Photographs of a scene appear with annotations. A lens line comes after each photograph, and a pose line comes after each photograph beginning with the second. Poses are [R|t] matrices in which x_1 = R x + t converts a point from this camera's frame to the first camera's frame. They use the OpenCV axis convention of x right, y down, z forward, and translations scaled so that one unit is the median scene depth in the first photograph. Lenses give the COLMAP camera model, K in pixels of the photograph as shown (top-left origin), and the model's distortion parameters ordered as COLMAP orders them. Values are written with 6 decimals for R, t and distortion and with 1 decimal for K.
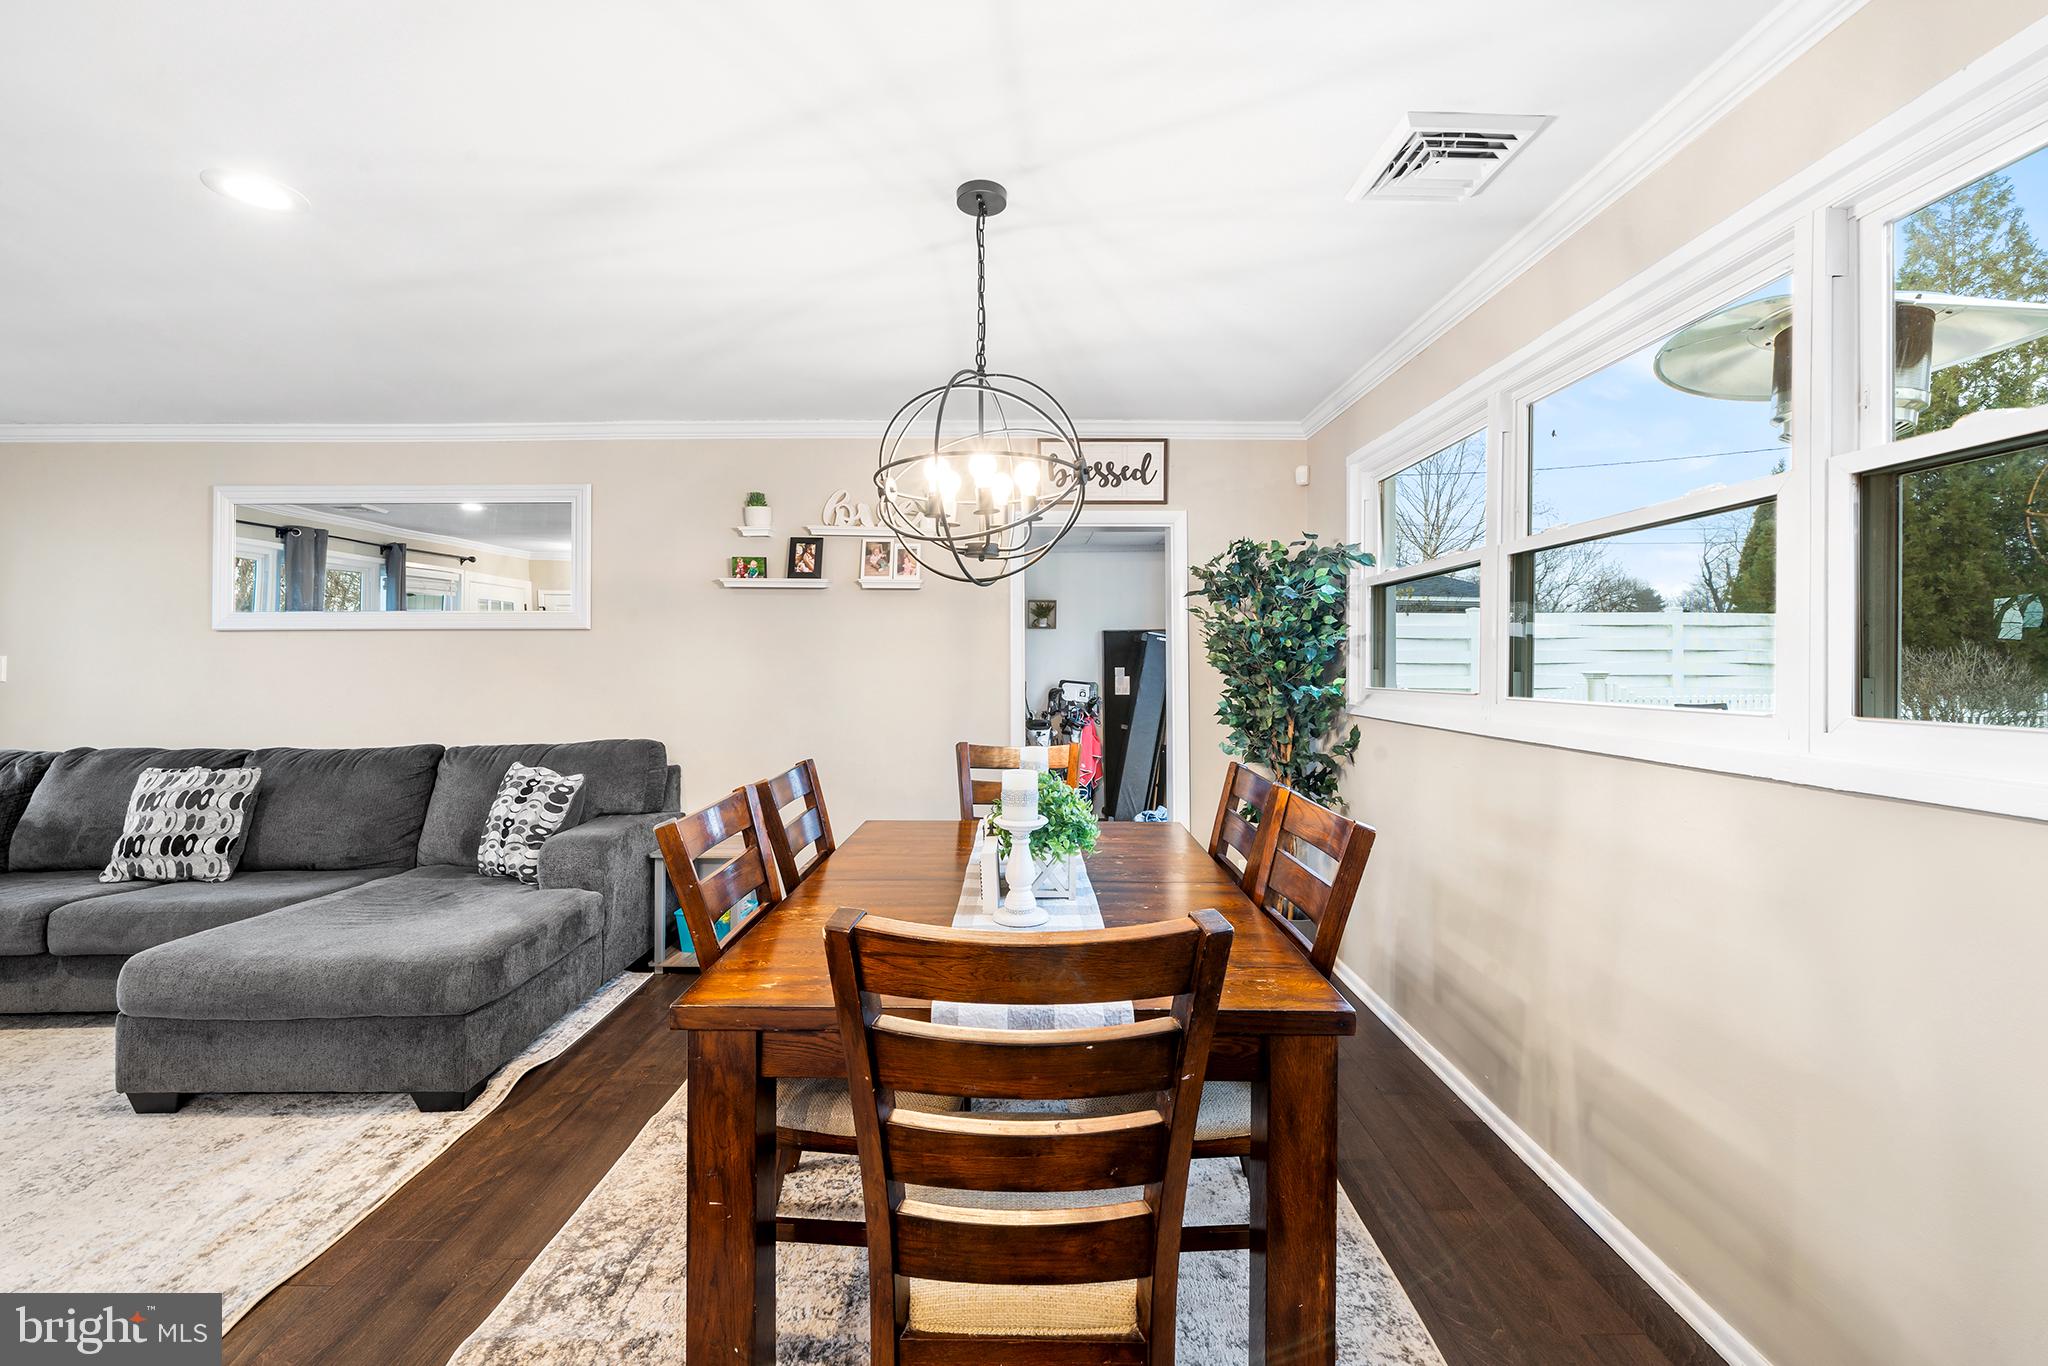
lens RADIAL K [[828.1, 0, 1031.2], [0, 828.1, 653.5], [0, 0, 1]] dist [-0.003720, 0.000061]
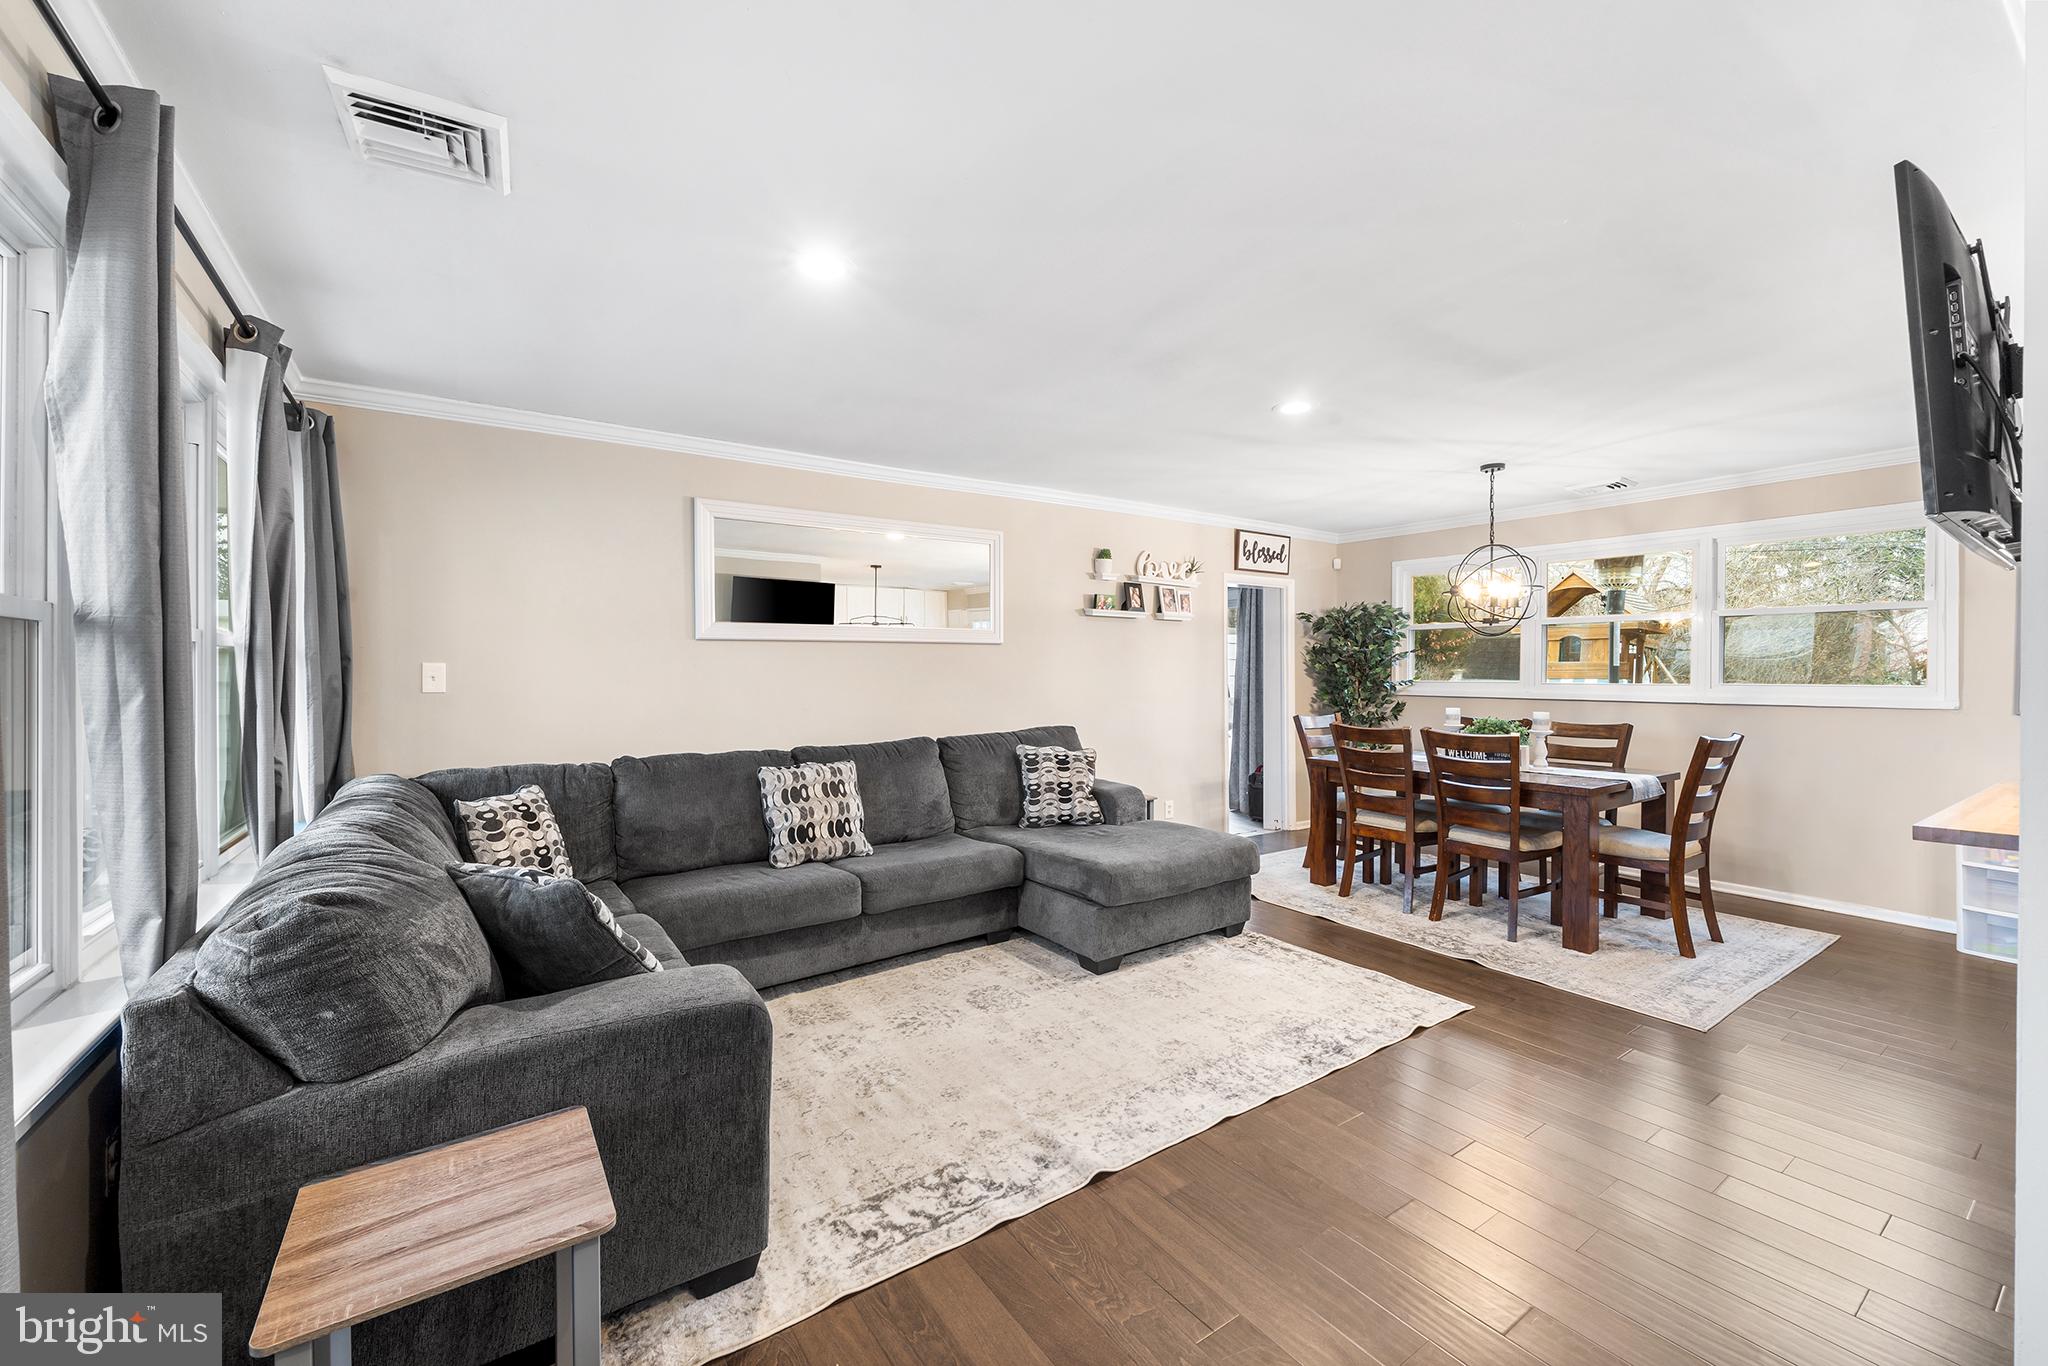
lens RADIAL K [[816.9, 0, 1026.3], [0, 816.9, 679.2], [0, 0, 1]] dist [-0.001792, -0.000219]
pose [[0.822085, -0.007944, 0.569309, -1.351689], [-0.006246, 0.999717, 0.022970, -0.003384], [-0.569330, -0.022439, 0.821803, -0.078006]]
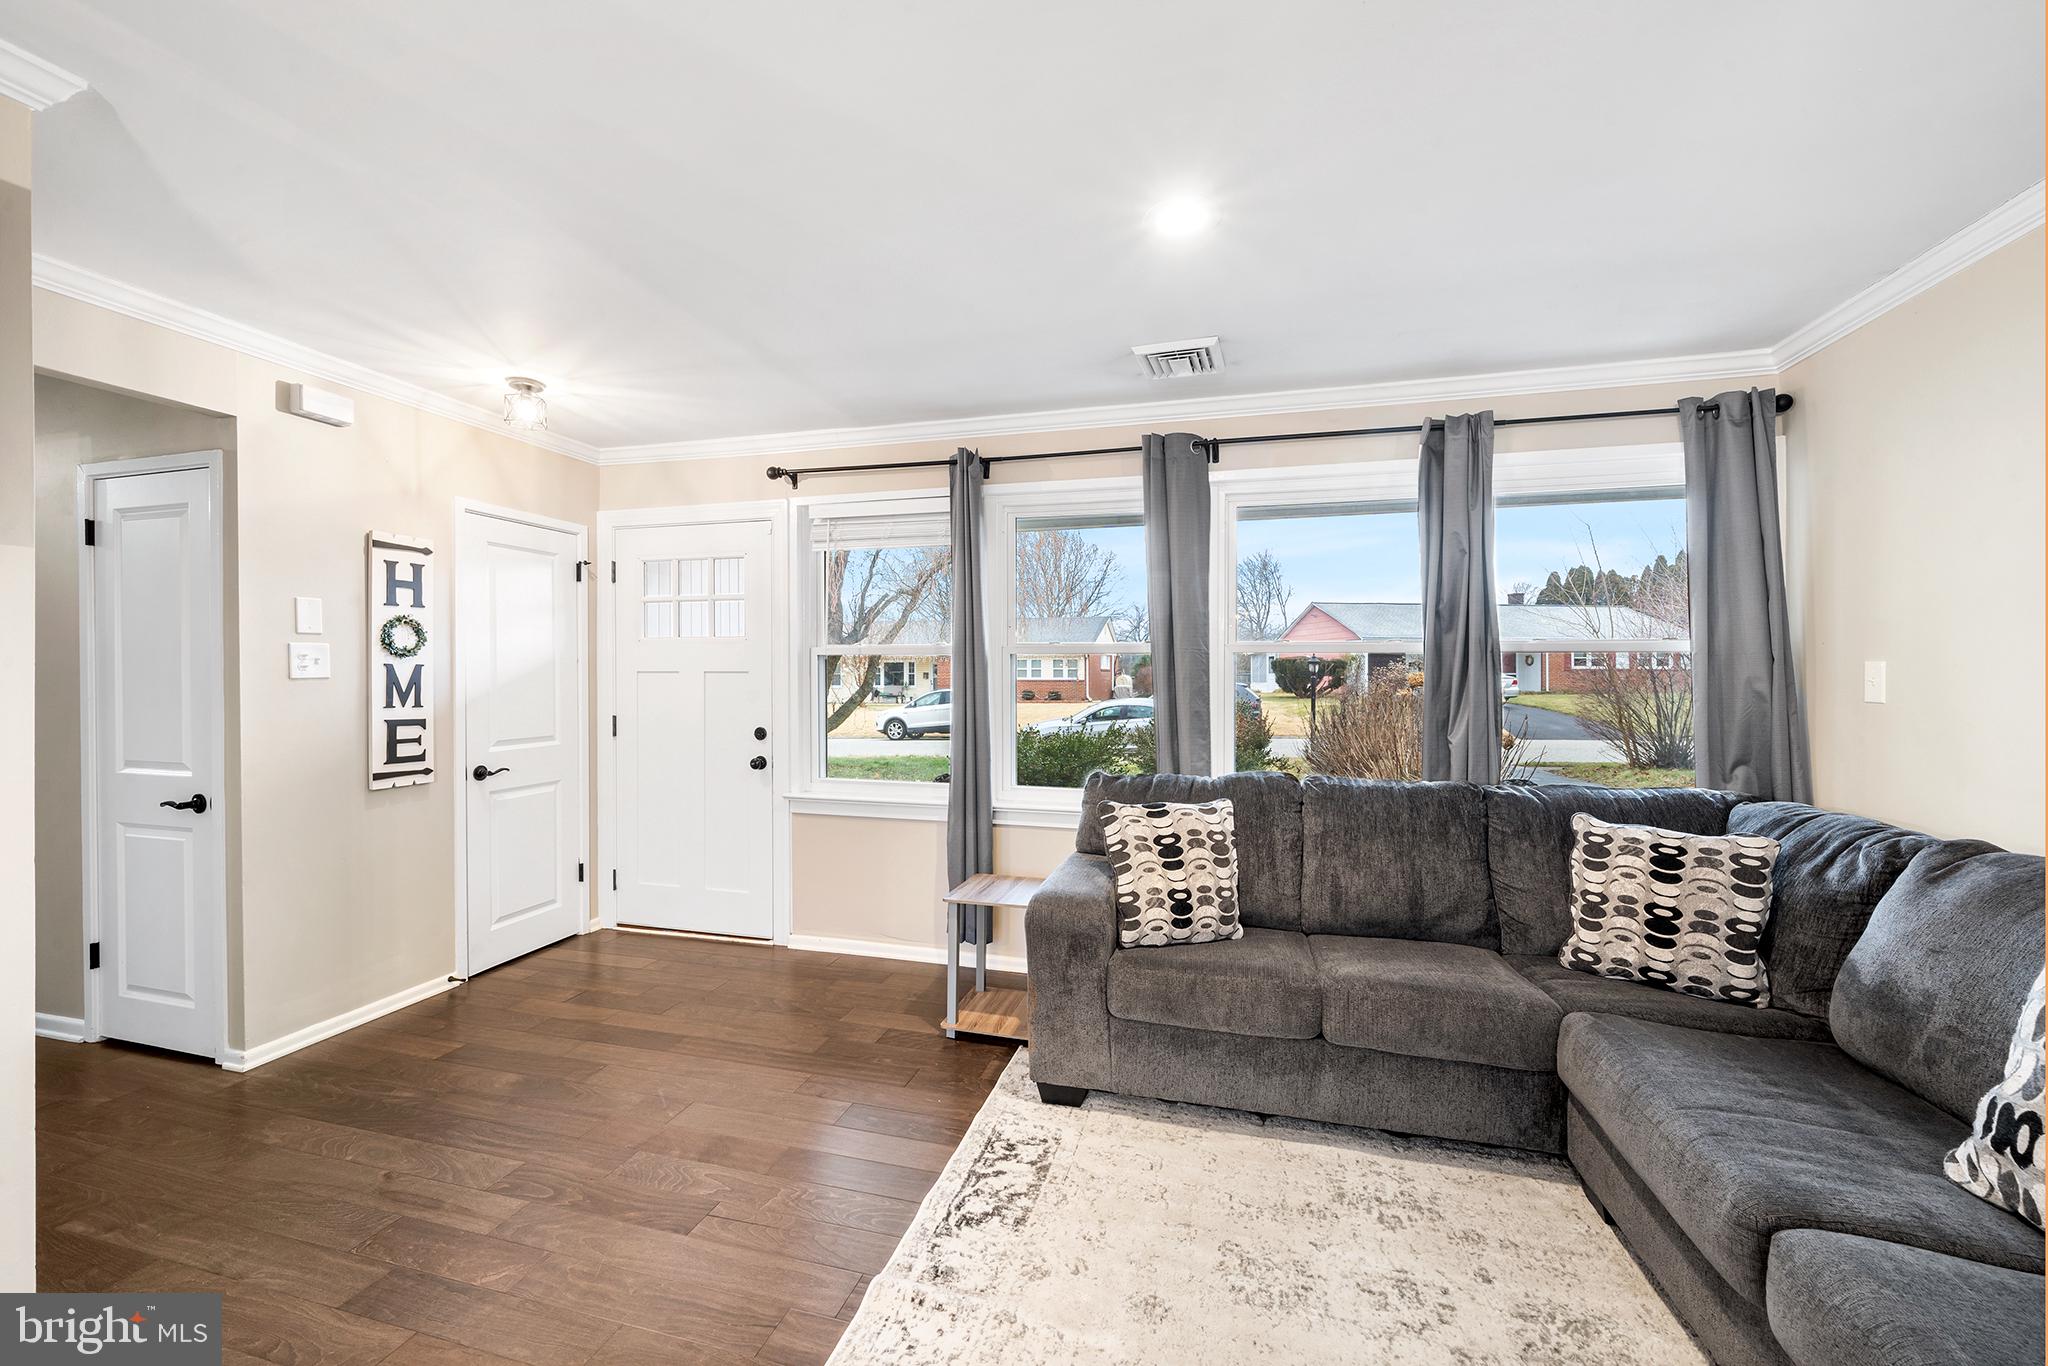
lens RADIAL K [[812.7, 0, 1022.4], [0, 812.7, 683.5], [0, 0, 1]] dist [-0.001880, 0.000469]
pose [[-0.262969, 0.014719, -0.964692, -0.535836], [0.015223, 0.999822, 0.011105, 0.003607], [0.964684, -0.011766, -0.263146, 0.587174]]
